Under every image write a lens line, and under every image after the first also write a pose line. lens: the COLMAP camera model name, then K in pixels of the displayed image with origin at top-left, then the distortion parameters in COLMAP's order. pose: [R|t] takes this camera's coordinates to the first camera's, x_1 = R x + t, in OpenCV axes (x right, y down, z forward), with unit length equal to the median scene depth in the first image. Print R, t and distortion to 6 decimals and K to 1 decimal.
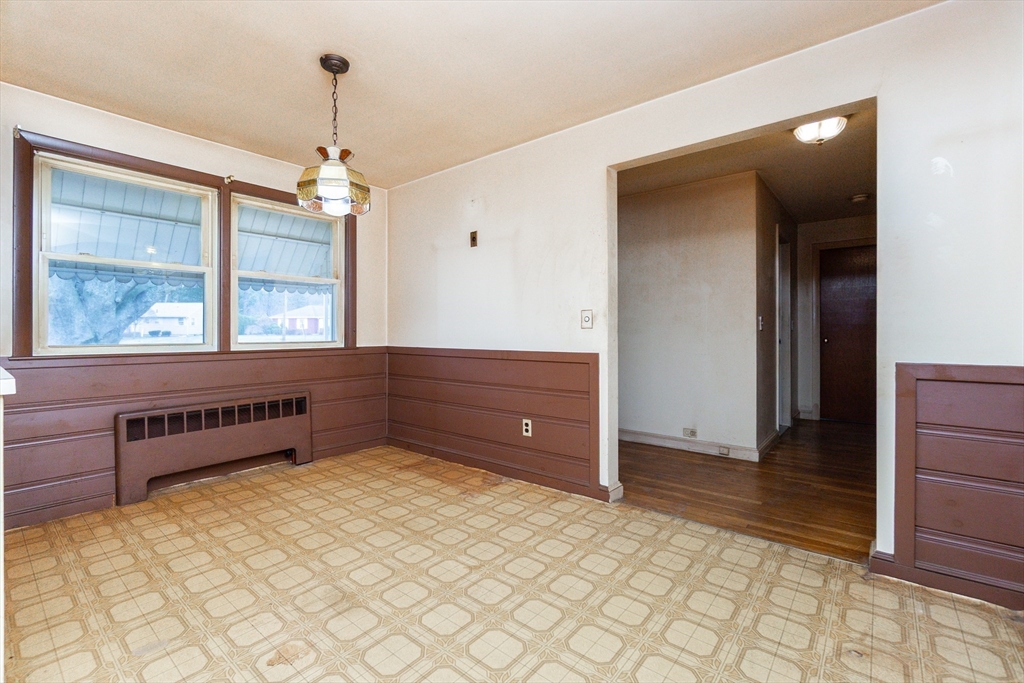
lens RADIAL K [[452.1, 0, 509.0], [0, 452.1, 333.7], [0, 0, 1]] dist [-0.001913, -0.000137]
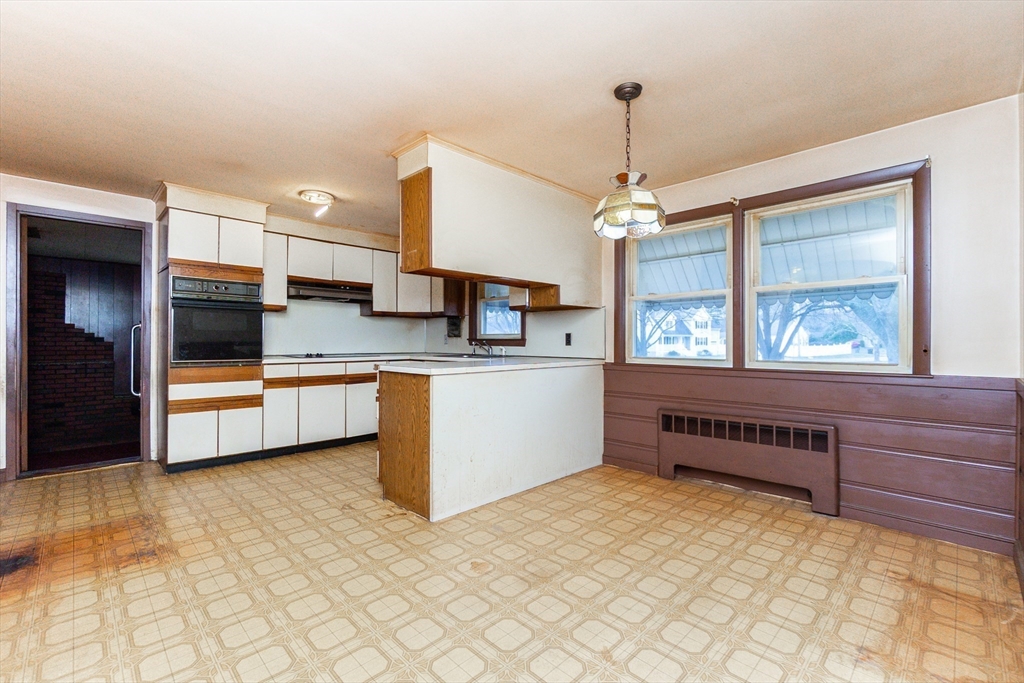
lens RADIAL K [[454.6, 0, 492.7], [0, 454.6, 343.5], [0, 0, 1]] dist [0.001396, 0.000016]
pose [[-0.125399, 0.006239, -0.992087, 0.490787], [-0.004108, 0.999968, 0.006808, -0.022940], [0.992098, 0.004929, -0.125369, 0.598316]]
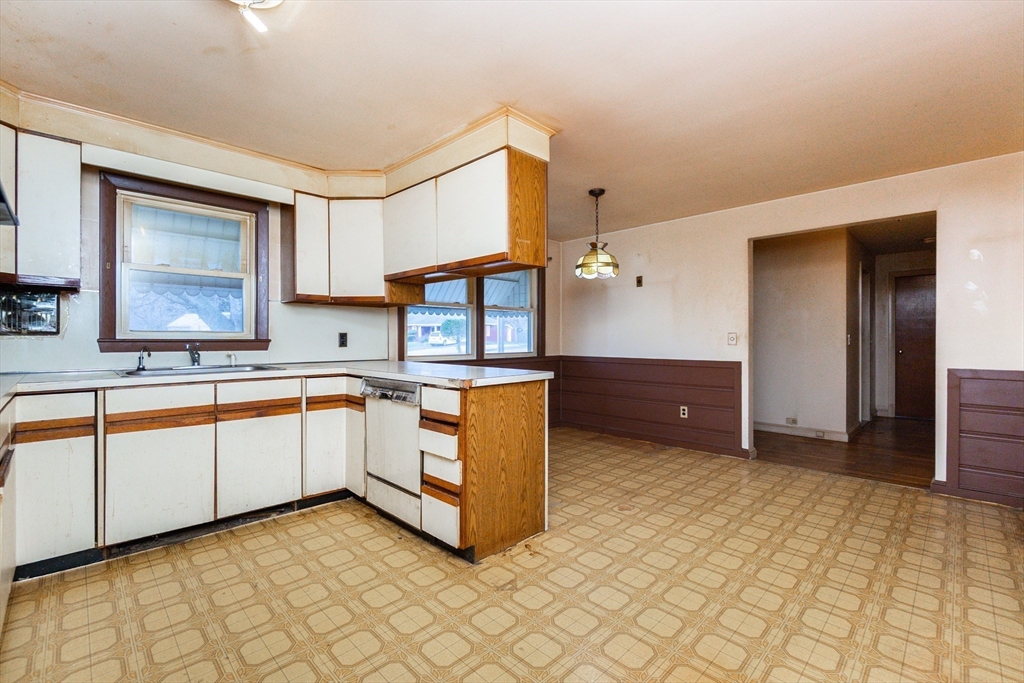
lens RADIAL K [[458.0, 0, 512.0], [0, 458.0, 341.5], [0, 0, 1]] dist [-0.000259, 0.000159]
pose [[0.996175, 0.000614, -0.087381, -0.401576], [-0.000278, 0.999993, 0.003860, -0.028071], [0.087382, -0.003821, 0.996168, -0.551493]]
